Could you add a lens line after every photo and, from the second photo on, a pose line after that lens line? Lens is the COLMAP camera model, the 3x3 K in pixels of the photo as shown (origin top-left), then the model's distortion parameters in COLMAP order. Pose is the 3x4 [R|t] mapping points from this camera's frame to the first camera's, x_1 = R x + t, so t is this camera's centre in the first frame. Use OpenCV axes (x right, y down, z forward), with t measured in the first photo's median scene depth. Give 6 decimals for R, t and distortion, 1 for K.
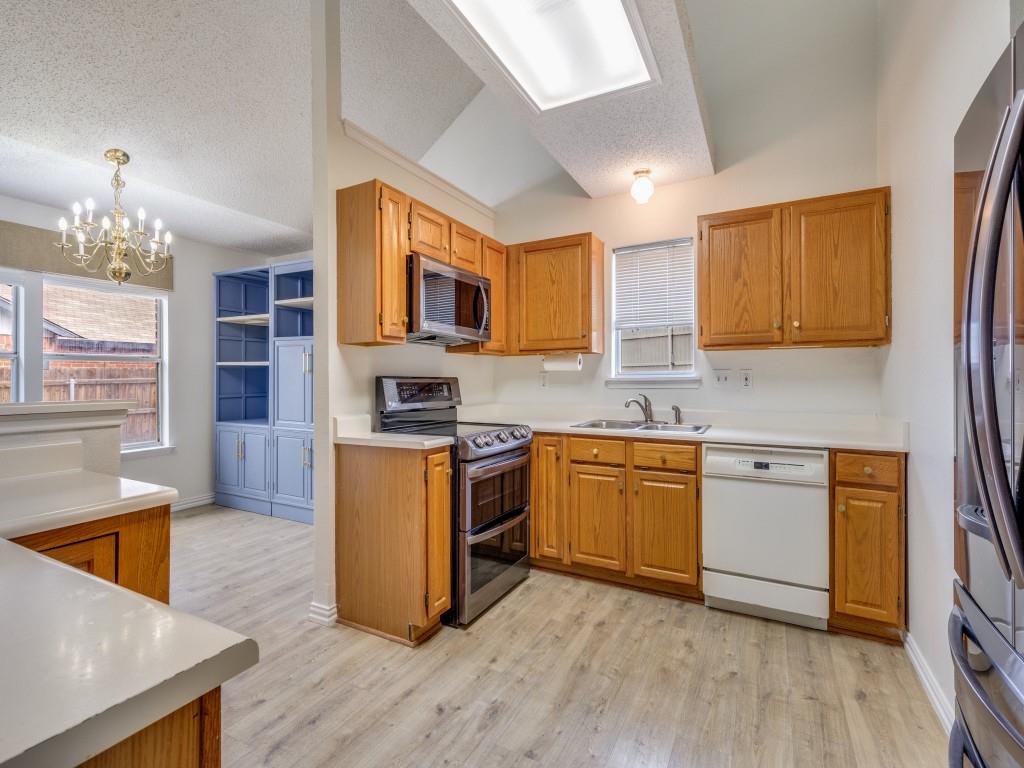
lens RADIAL K [[463.7, 0, 523.2], [0, 463.7, 378.1], [0, 0, 1]] dist [0.010636, 0.000464]
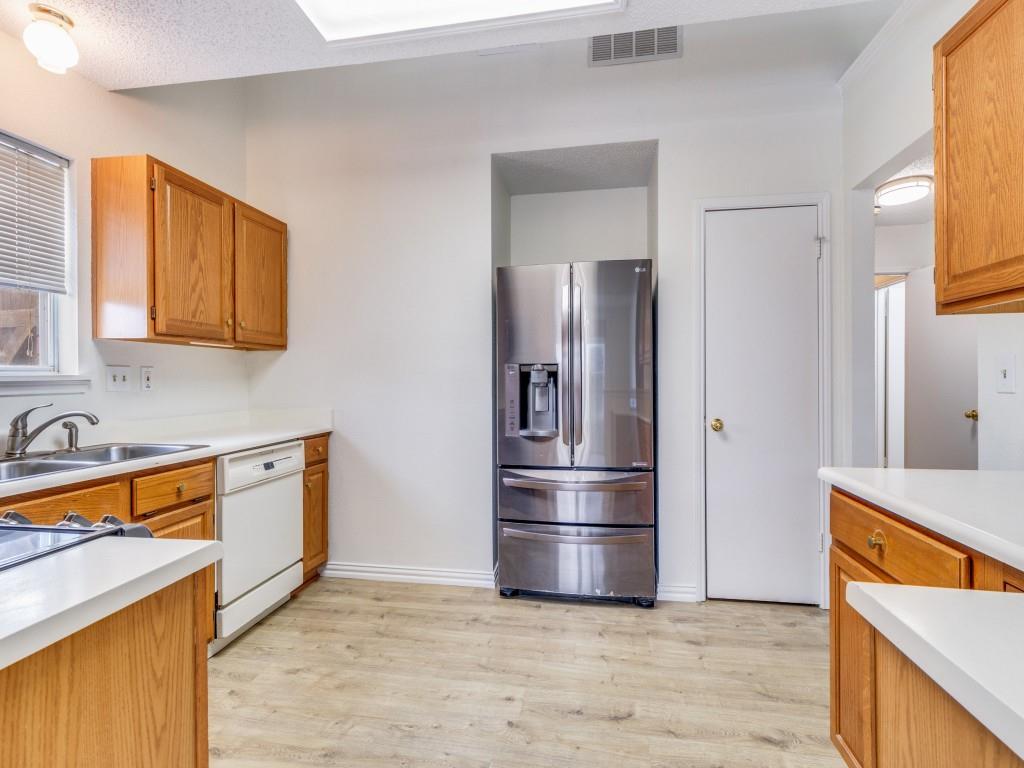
lens RADIAL K [[463.7, 0, 523.2], [0, 463.7, 378.1], [0, 0, 1]] dist [0.010636, 0.000464]
pose [[-0.312837, 0.002538, 0.949804, -0.720513], [0.001878, 0.999996, -0.002053, 0.005521], [-0.949805, 0.001142, -0.312840, 0.957290]]
